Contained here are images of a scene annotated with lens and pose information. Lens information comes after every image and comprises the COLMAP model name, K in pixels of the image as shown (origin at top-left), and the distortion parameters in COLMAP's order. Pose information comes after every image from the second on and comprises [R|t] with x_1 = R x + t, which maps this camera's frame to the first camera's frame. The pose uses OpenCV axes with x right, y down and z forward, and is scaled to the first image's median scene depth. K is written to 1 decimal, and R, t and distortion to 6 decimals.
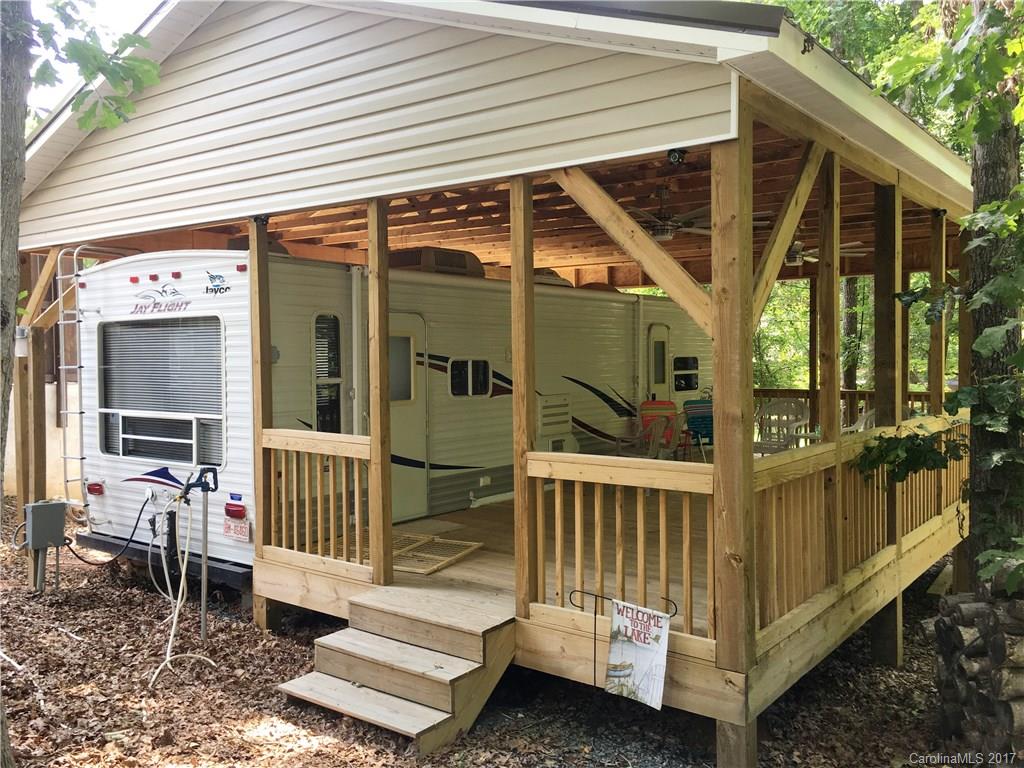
lens RADIAL K [[877.0, 0, 512.0], [0, 877.0, 384.0], [0, 0, 1]] dist [0.088022, -0.139710]
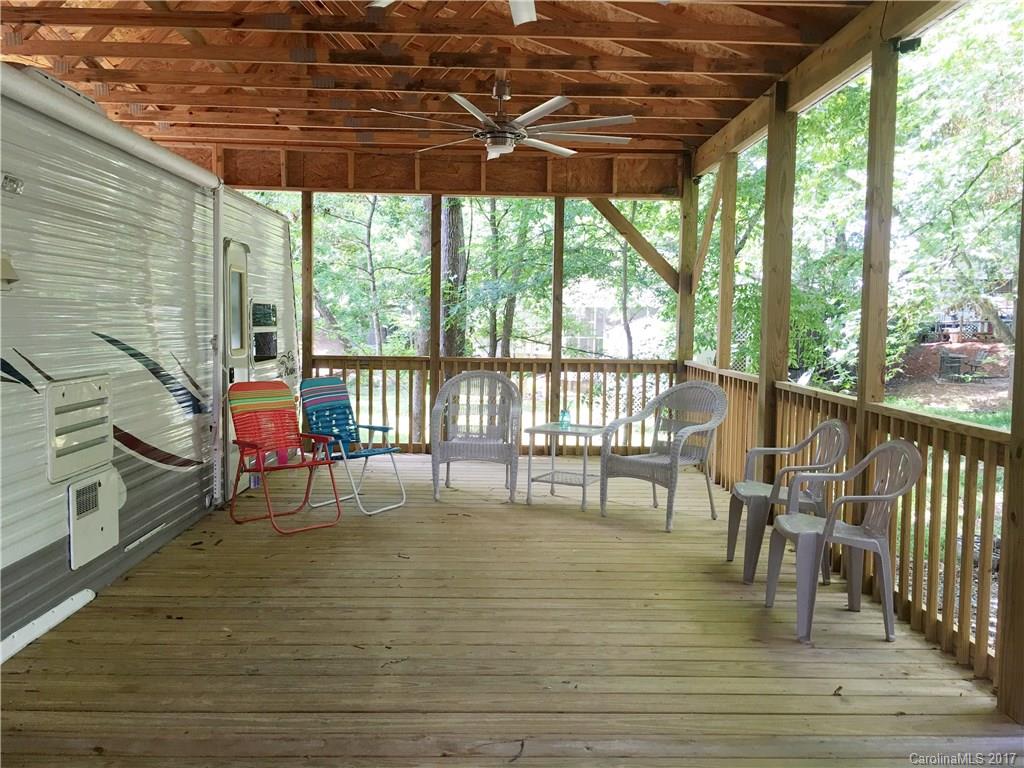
lens RADIAL K [[877.0, 0, 512.0], [0, 877.0, 384.0], [0, 0, 1]] dist [0.088022, -0.139710]
pose [[0.780565, -0.025920, 0.624536, -0.050617], [0.000926, 0.999187, 0.040312, -0.001215], [-0.625073, -0.030888, 0.779955, 0.532687]]
